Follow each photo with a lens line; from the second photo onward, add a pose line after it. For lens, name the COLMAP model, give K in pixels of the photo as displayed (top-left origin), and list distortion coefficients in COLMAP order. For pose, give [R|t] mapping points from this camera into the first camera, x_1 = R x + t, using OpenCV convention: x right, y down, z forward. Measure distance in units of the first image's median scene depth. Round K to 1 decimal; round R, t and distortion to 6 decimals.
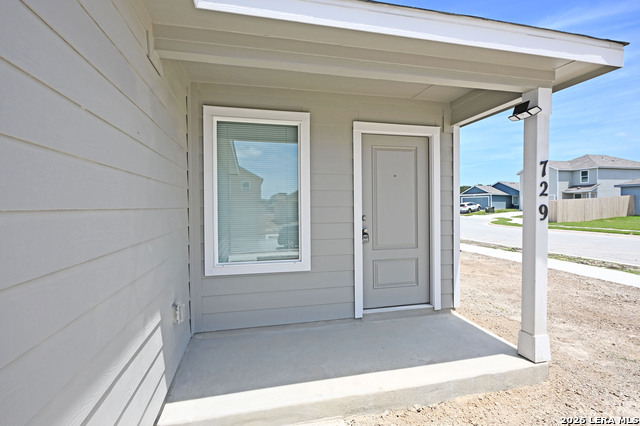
lens RADIAL K [[315.1, 0, 322.3], [0, 315.1, 212.3], [0, 0, 1]] dist [-0.001503, 0.003959]
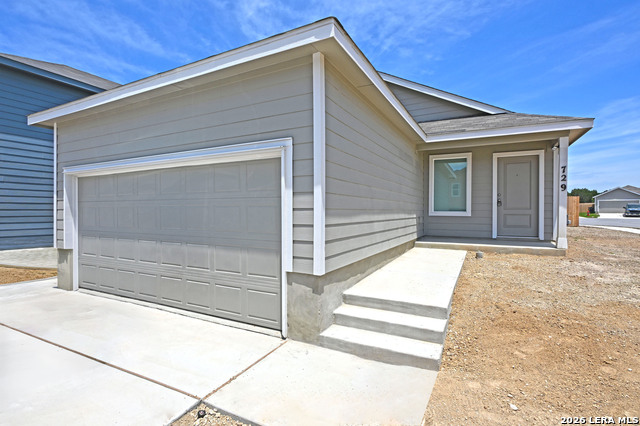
lens RADIAL K [[315.1, 0, 321.0], [0, 315.1, 213.1], [0, 0, 1]] dist [-0.001503, 0.003959]
pose [[0.749284, 0.019161, -0.661971, 0.688062], [-0.025371, 0.999678, 0.000218, 0.184923], [0.661762, 0.016631, 0.749529, -1.562820]]
